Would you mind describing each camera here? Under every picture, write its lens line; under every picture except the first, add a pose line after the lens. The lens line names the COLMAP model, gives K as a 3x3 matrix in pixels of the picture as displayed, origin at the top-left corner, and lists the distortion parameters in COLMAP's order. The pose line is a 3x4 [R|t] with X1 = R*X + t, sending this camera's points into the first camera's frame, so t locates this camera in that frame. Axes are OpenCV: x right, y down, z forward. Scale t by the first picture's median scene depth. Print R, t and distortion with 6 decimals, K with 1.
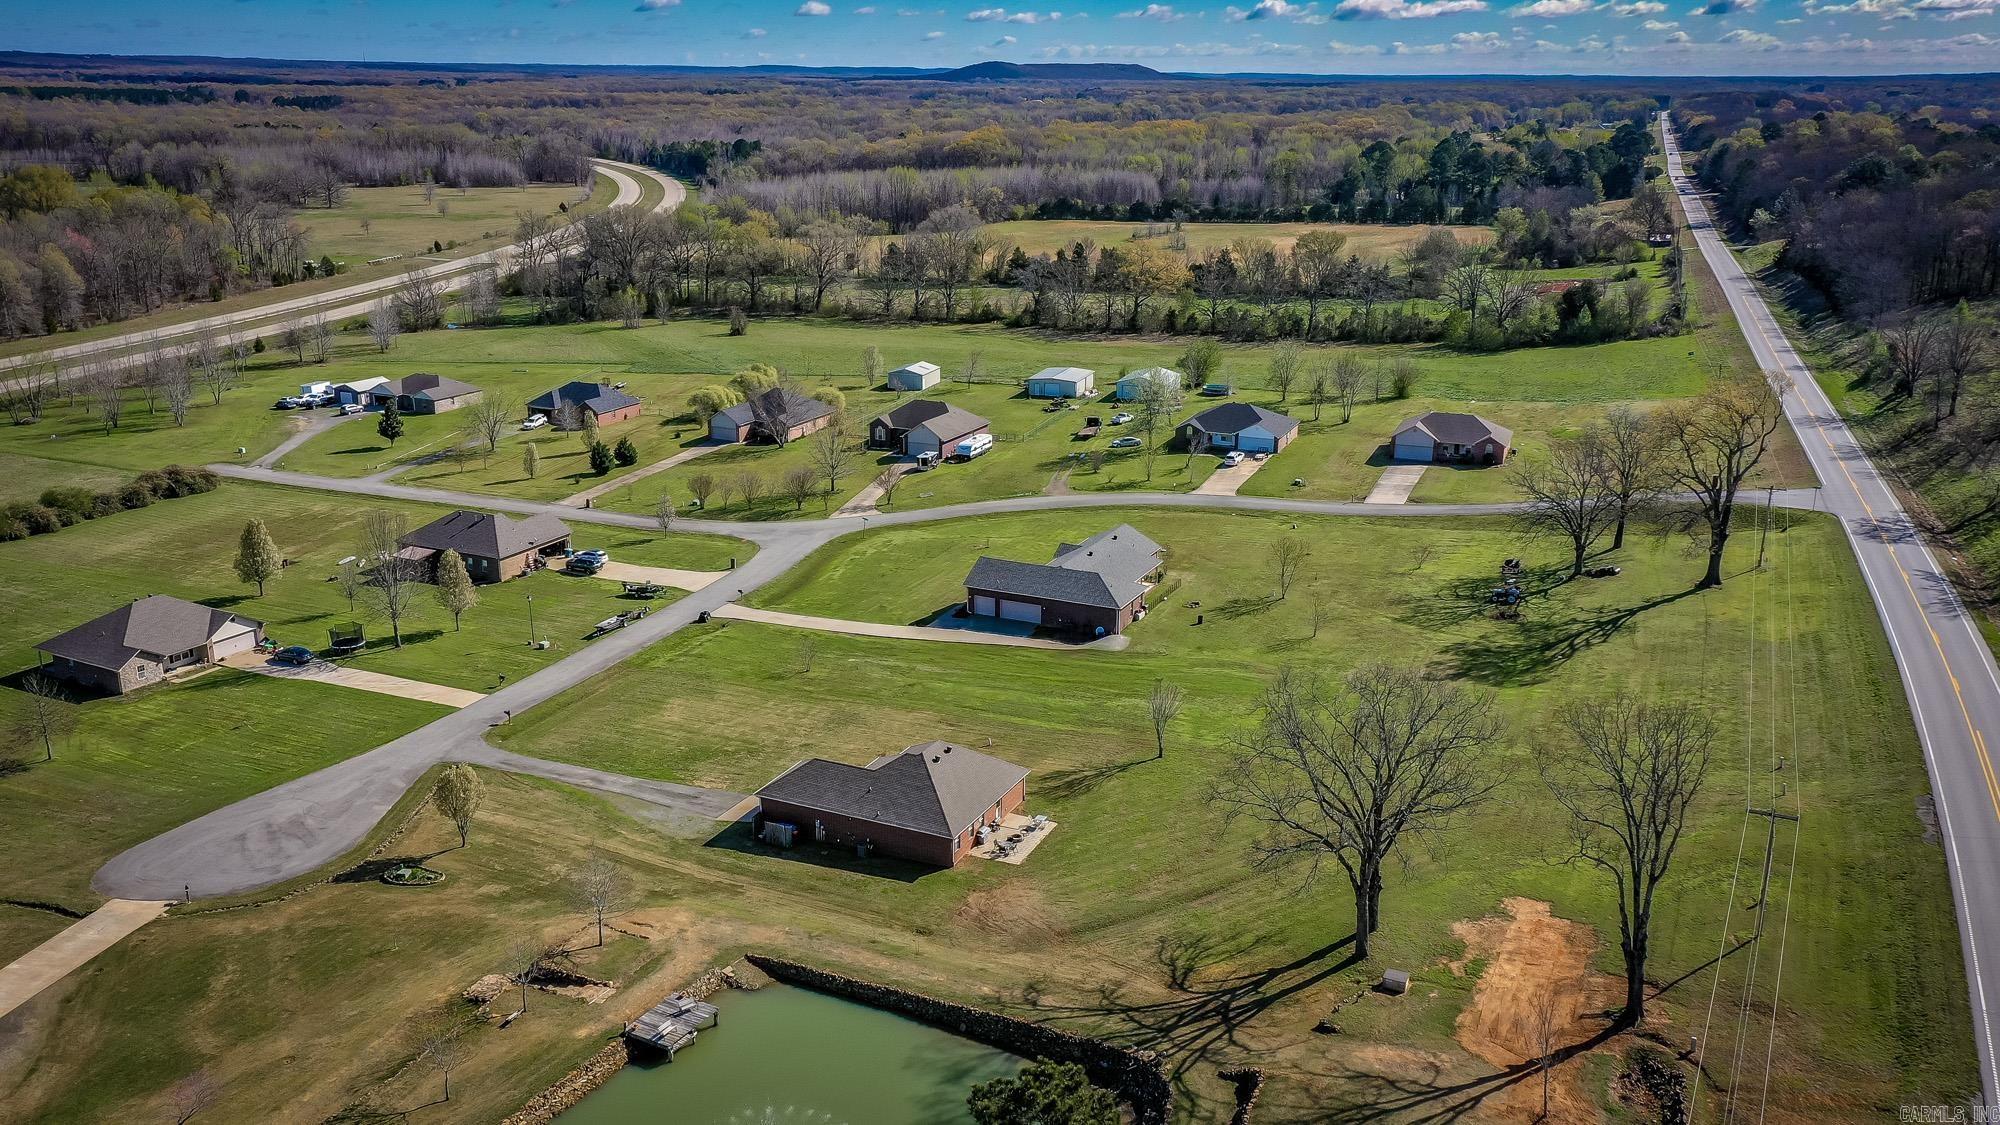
lens RADIAL K [[1643.1, 0, 1000.0], [0, 1643.1, 562.5], [0, 0, 1]] dist [0.039751, -0.000269]
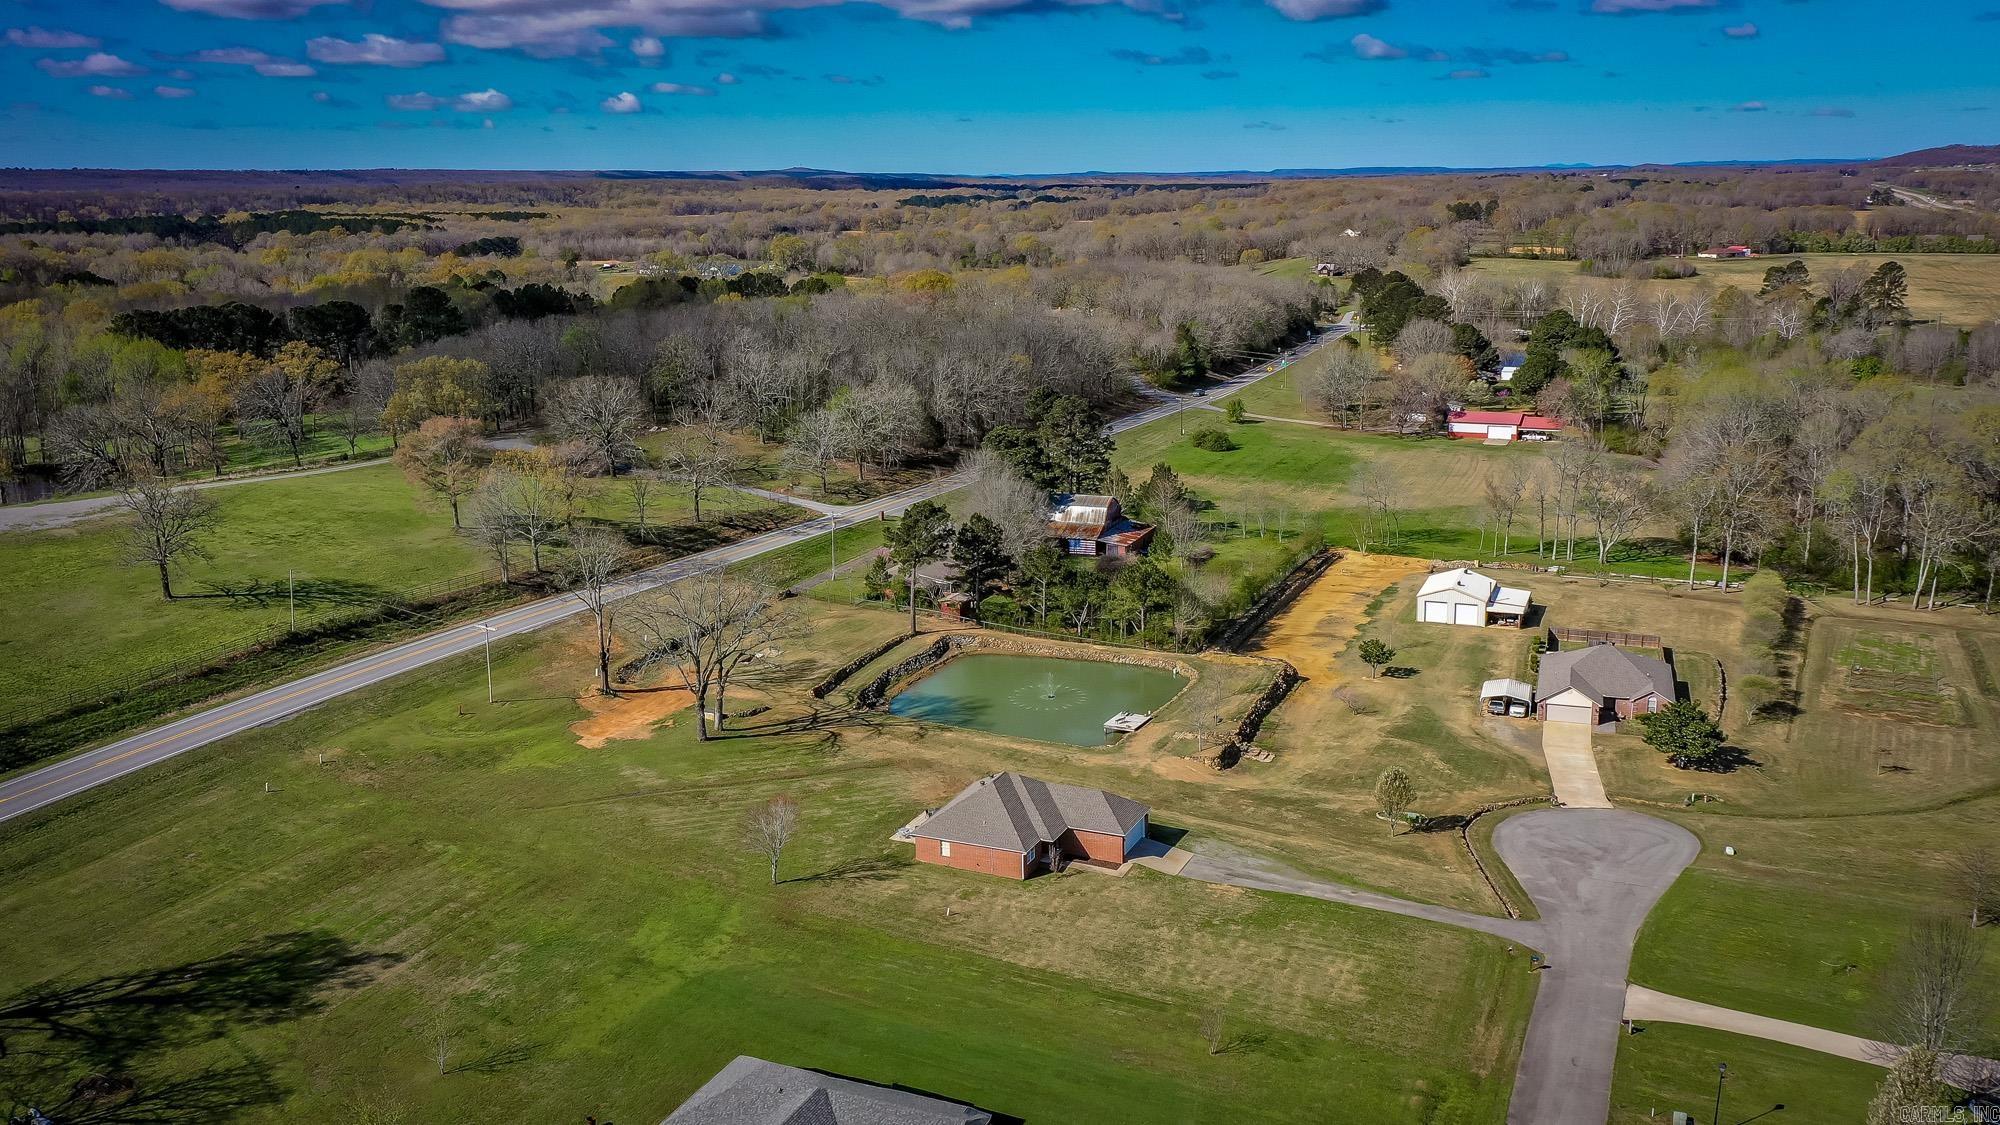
lens RADIAL K [[1643.1, 0, 1000.0], [0, 1643.1, 562.5], [0, 0, 1]] dist [0.039751, -0.000269]
pose [[-0.999660, 0.014330, -0.021806, -0.025371], [0.001590, 0.867591, 0.497275, -0.725867], [0.026045, 0.497071, -0.867319, 2.378324]]
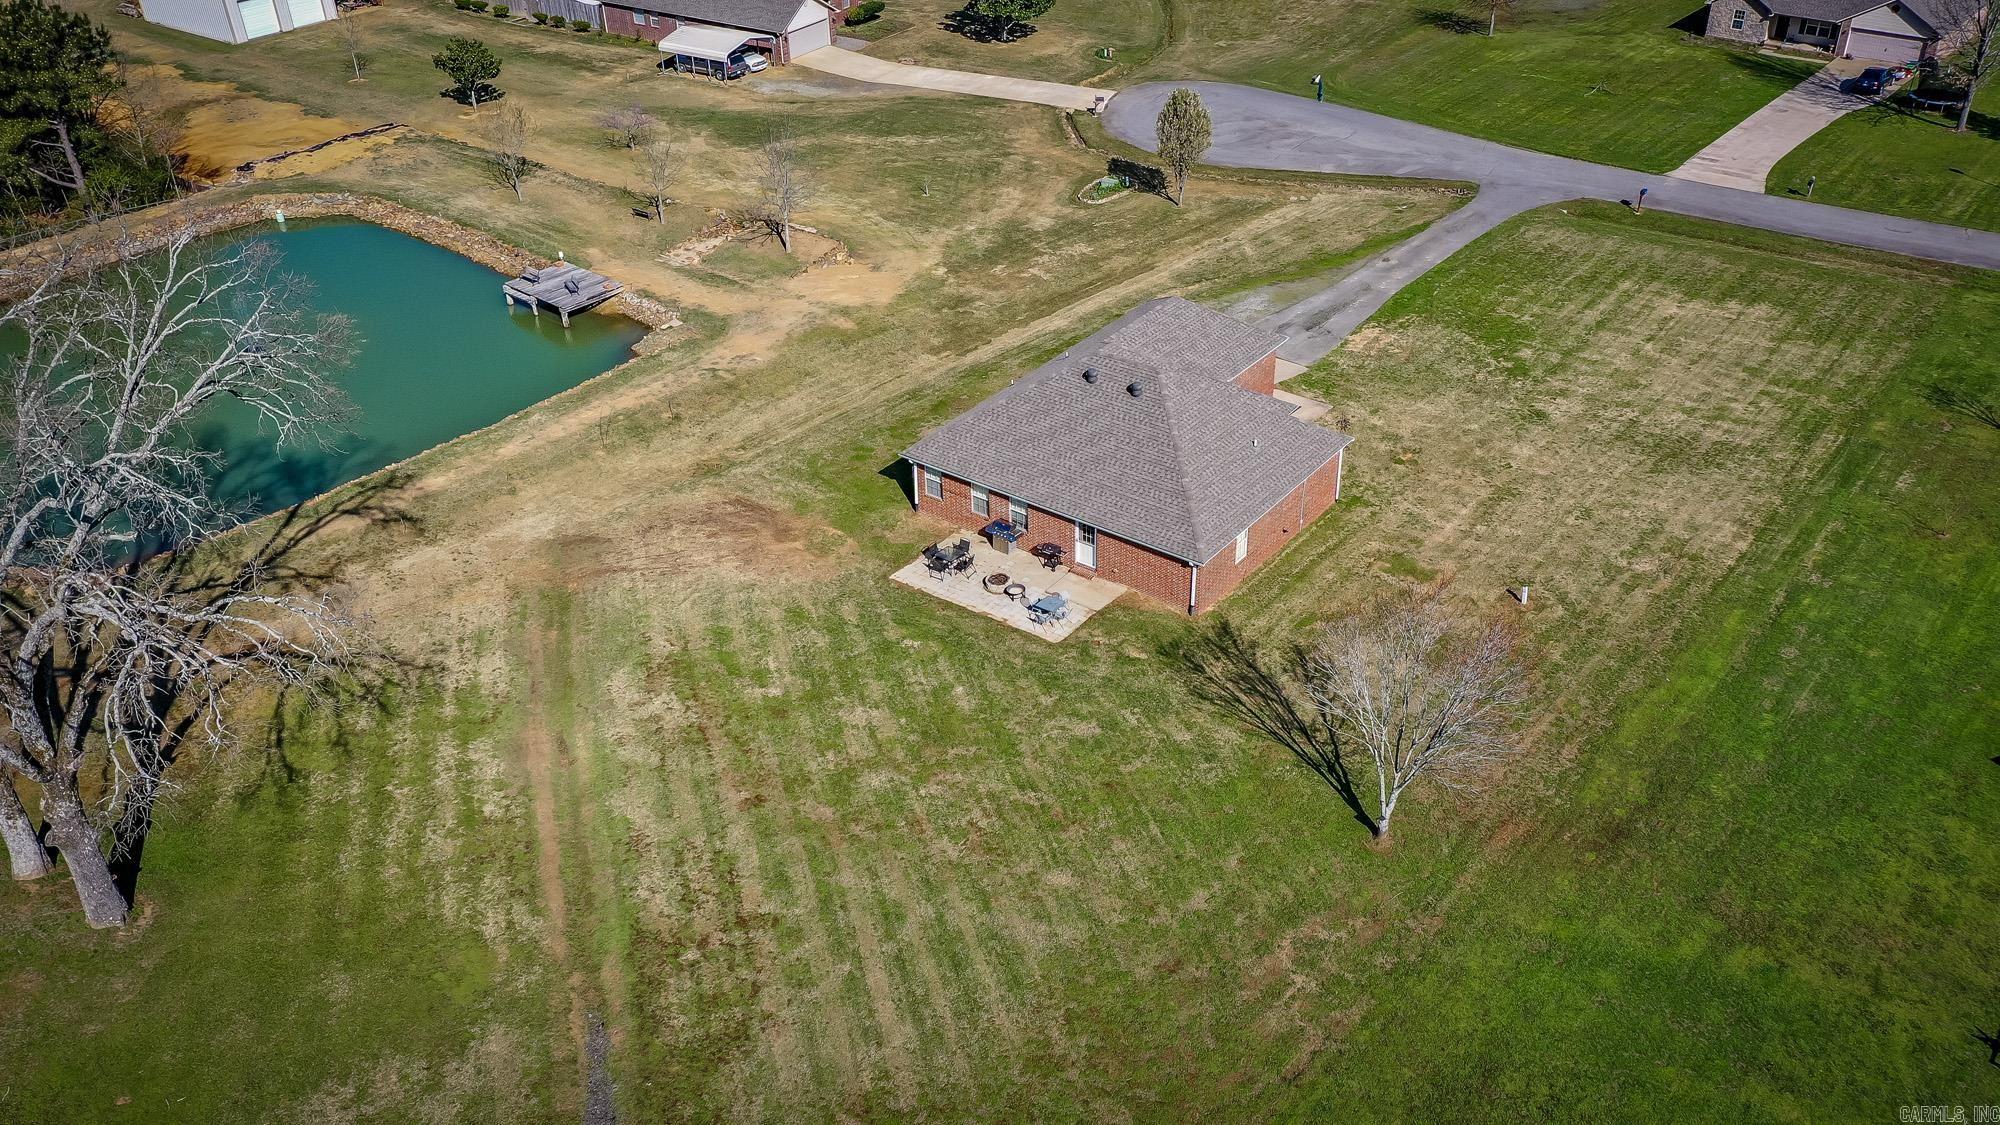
lens RADIAL K [[1667.7, 0, 1037.7], [0, 1667.7, 562.5], [0, 0, 1]] dist [0.036637, 0.004675]
pose [[-0.188004, 0.523786, -0.830845, 0.492089], [-0.272055, 0.785057, 0.556481, -0.129497], [0.943737, 0.330657, -0.005095, 1.236581]]
